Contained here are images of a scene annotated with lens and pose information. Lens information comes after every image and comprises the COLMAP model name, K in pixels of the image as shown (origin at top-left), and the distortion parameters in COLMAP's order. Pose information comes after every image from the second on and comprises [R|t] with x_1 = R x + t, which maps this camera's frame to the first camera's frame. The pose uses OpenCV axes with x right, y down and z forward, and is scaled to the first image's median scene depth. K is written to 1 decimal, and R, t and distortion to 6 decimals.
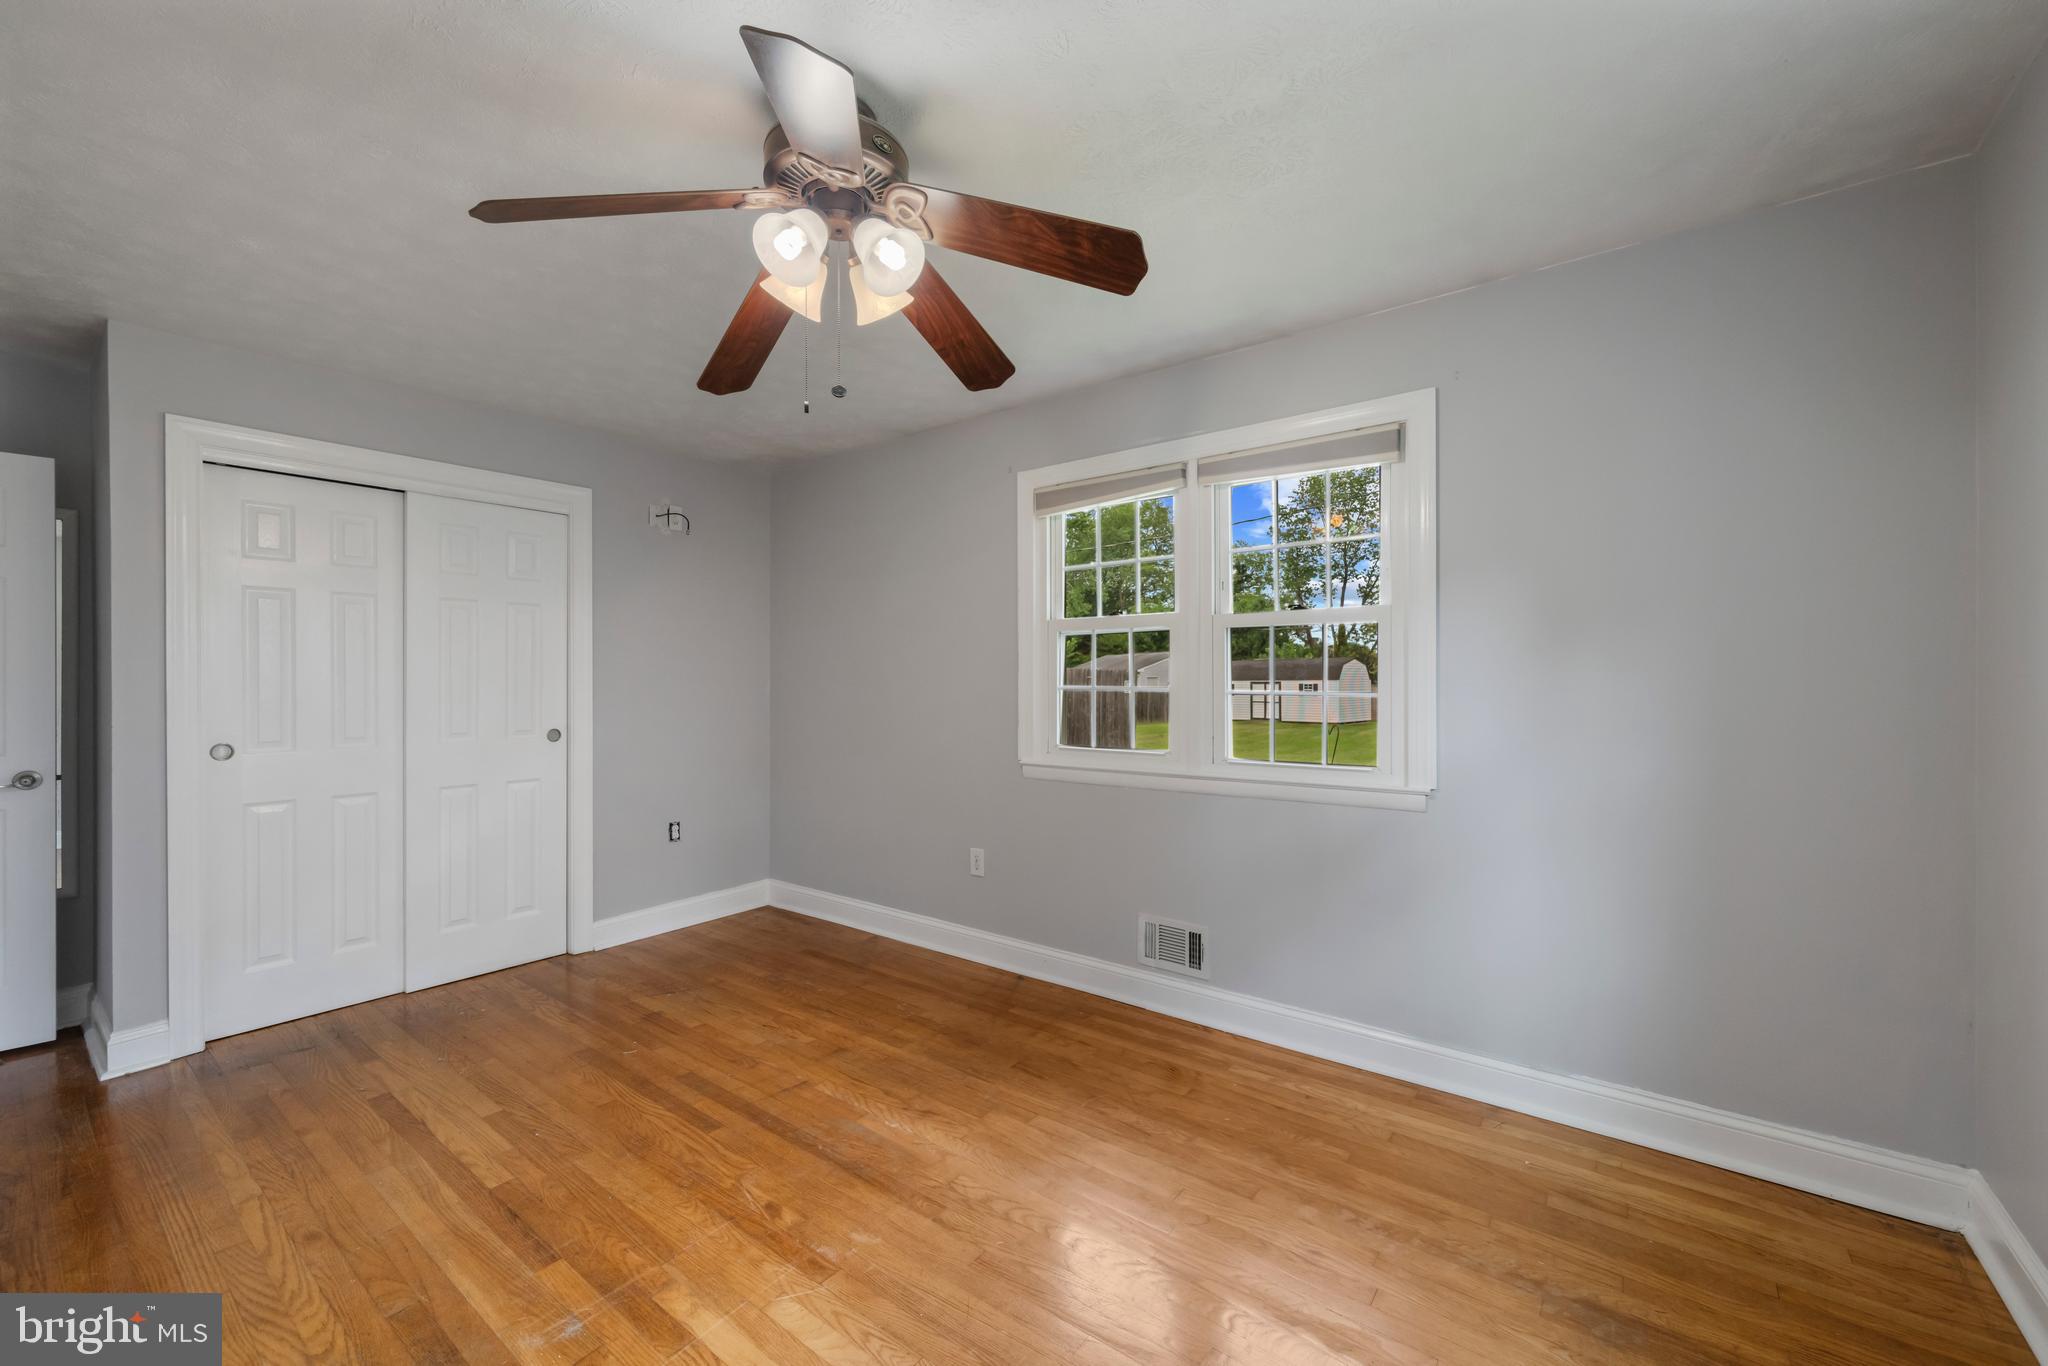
lens RADIAL K [[802.5, 0, 1024.0], [0, 802.5, 683.0], [0, 0, 1]] dist [0.001136, -0.000078]
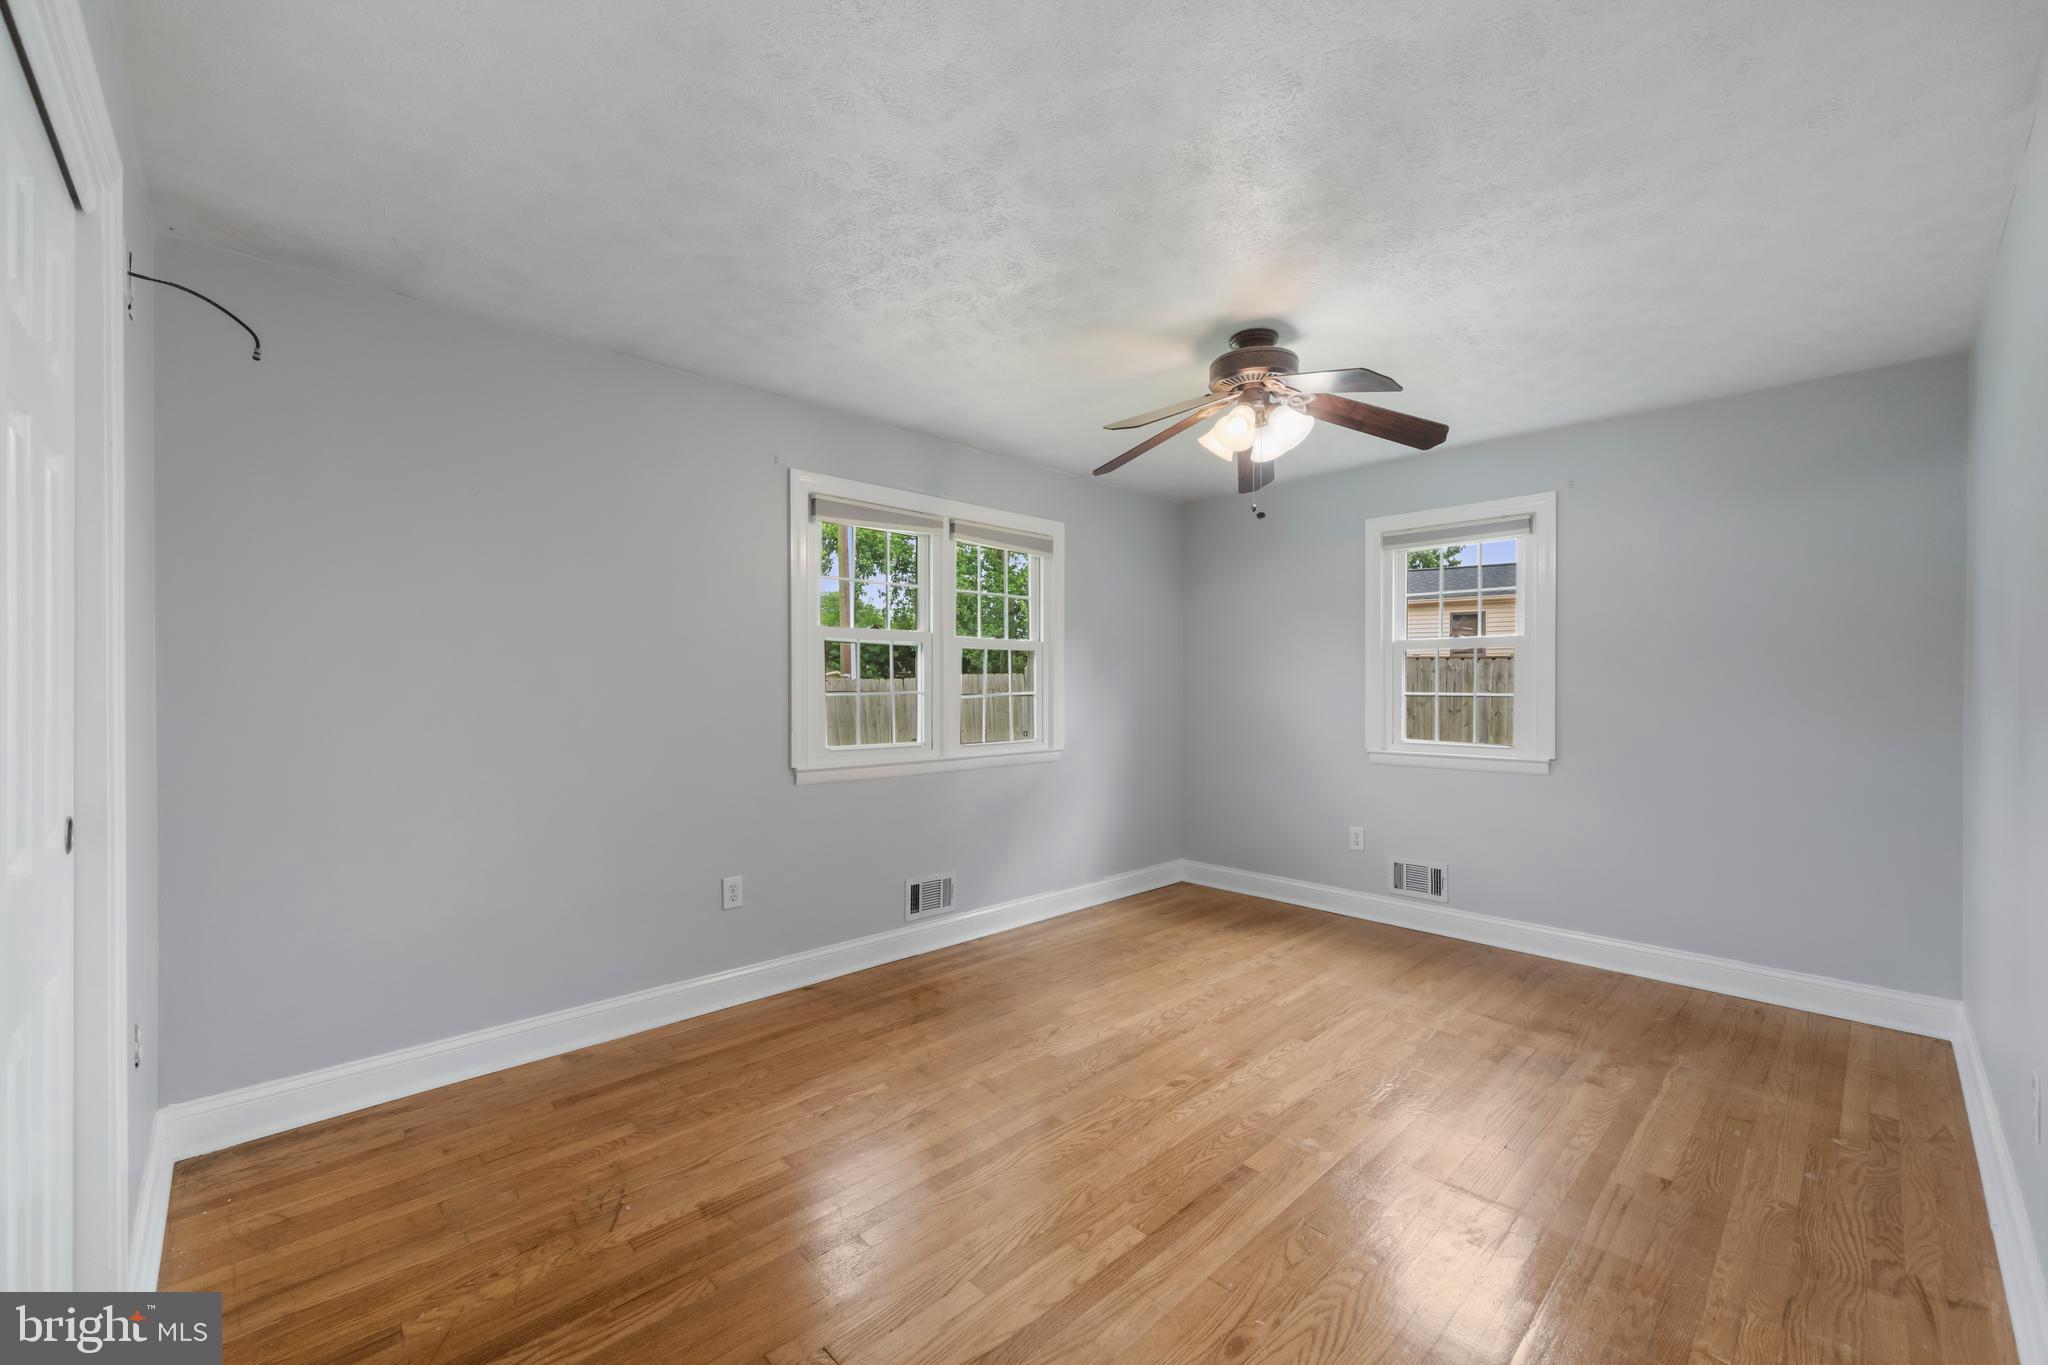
lens RADIAL K [[811.6, 0, 1027.7], [0, 811.6, 696.4], [0, 0, 1]] dist [0.002078, 0.000038]
pose [[0.151951, -0.005535, 0.988373, -1.174926], [-0.001993, 0.999981, 0.005906, 0.005497], [-0.988386, -0.002867, 0.151937, 0.730674]]
